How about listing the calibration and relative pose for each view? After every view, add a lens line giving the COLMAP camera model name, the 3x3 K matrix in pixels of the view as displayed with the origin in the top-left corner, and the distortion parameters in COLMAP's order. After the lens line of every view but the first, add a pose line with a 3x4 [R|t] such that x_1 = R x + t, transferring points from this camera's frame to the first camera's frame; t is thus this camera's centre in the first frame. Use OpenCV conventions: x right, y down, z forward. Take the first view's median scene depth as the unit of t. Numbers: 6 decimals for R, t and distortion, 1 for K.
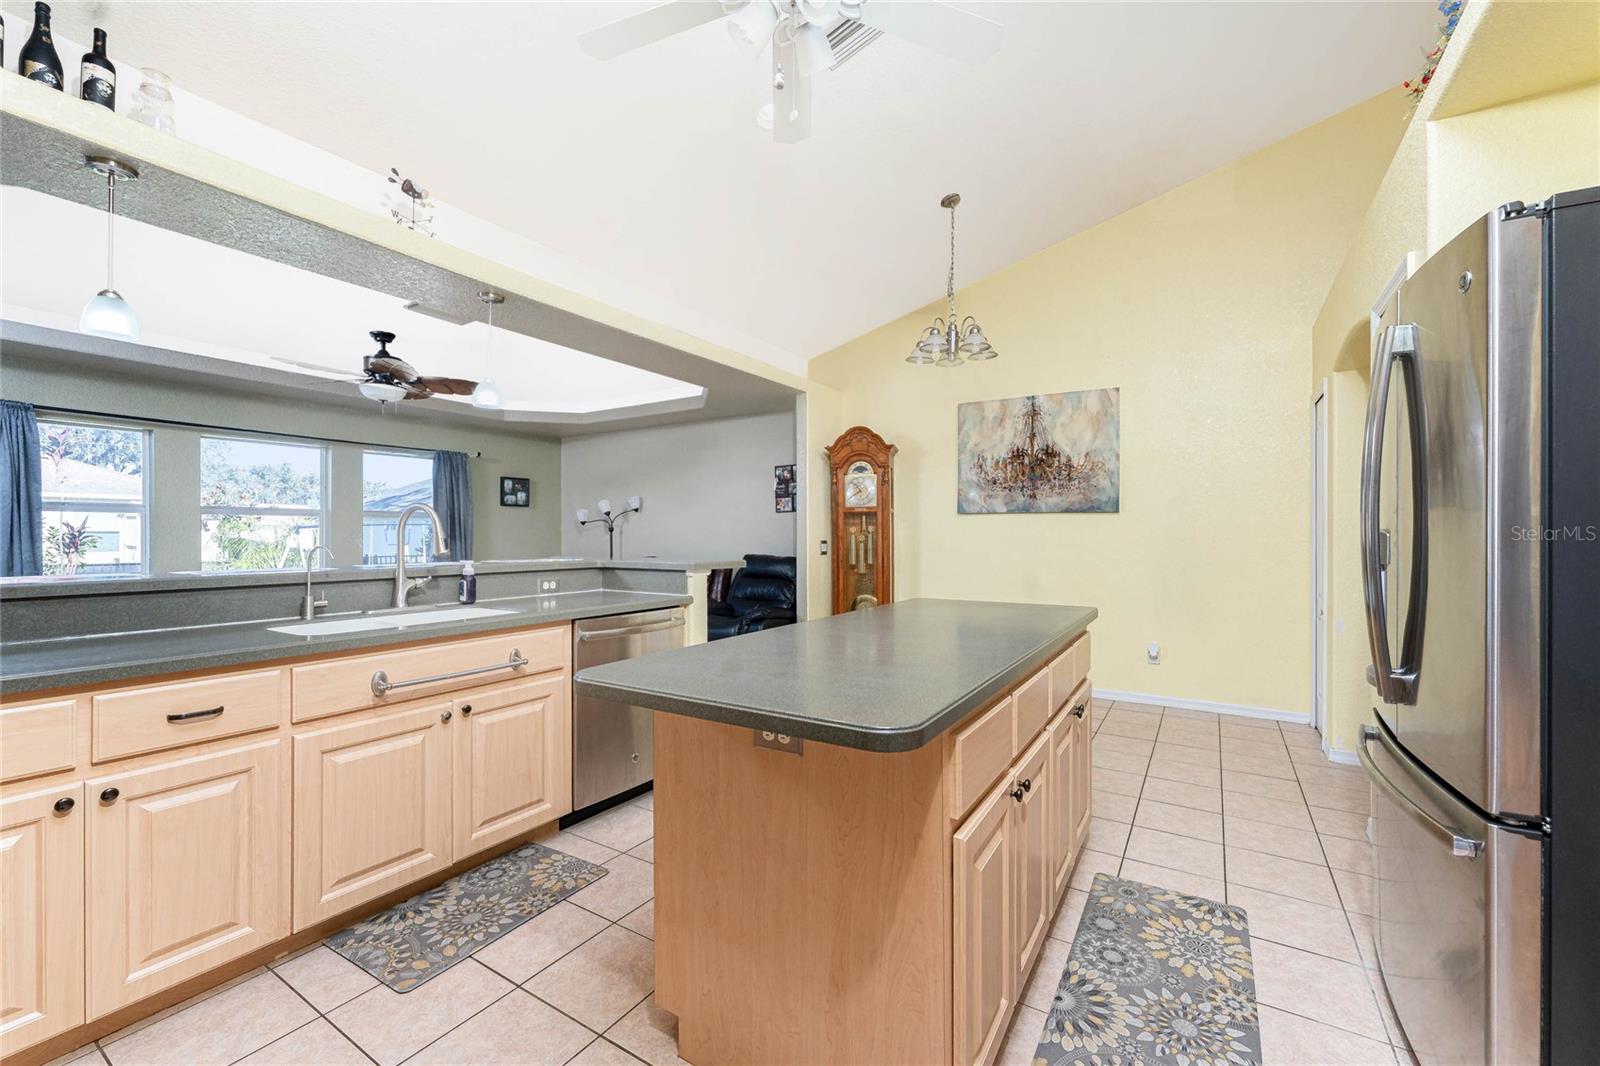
lens RADIAL K [[647.7, 0, 811.4], [0, 647.7, 529.4], [0, 0, 1]] dist [-0.000392, -0.000636]
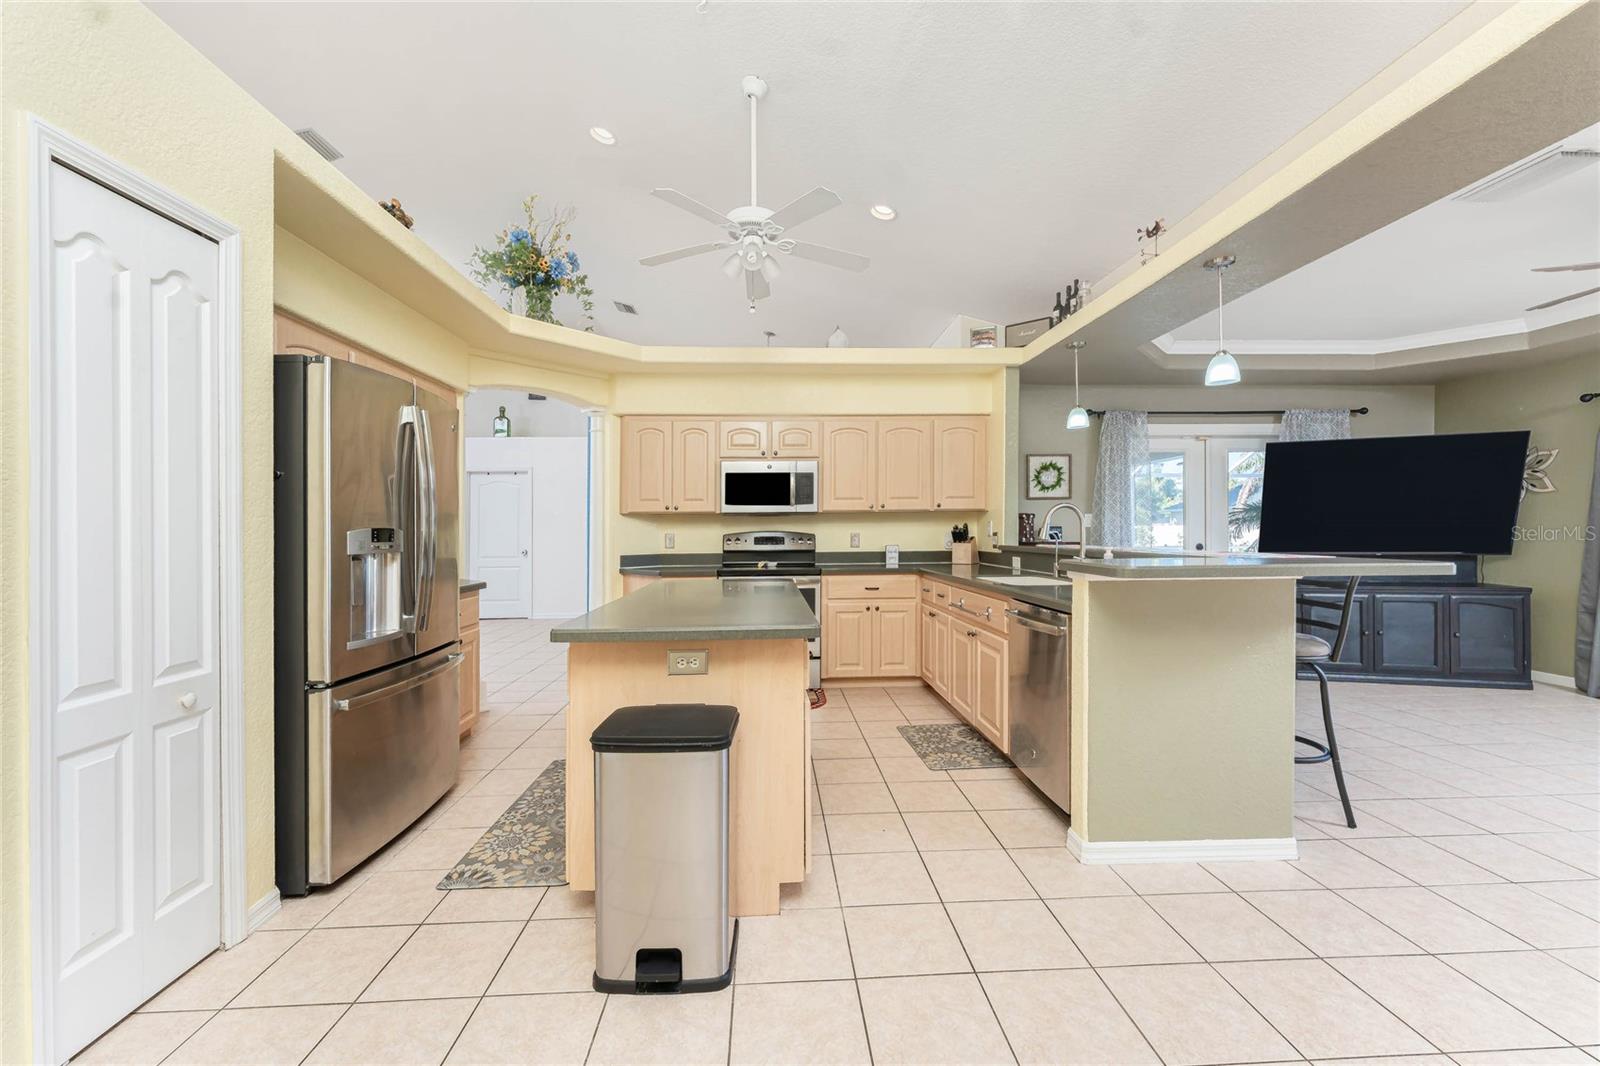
lens RADIAL K [[647.7, 0, 799.8], [0, 647.7, 532.7], [0, 0, 1]] dist [-0.000392, -0.000636]
pose [[-0.827741, 0.009105, -0.561036, 0.542537], [0.012844, 0.999914, -0.002723, 0.017364], [0.560963, -0.009460, -0.827787, 1.563817]]
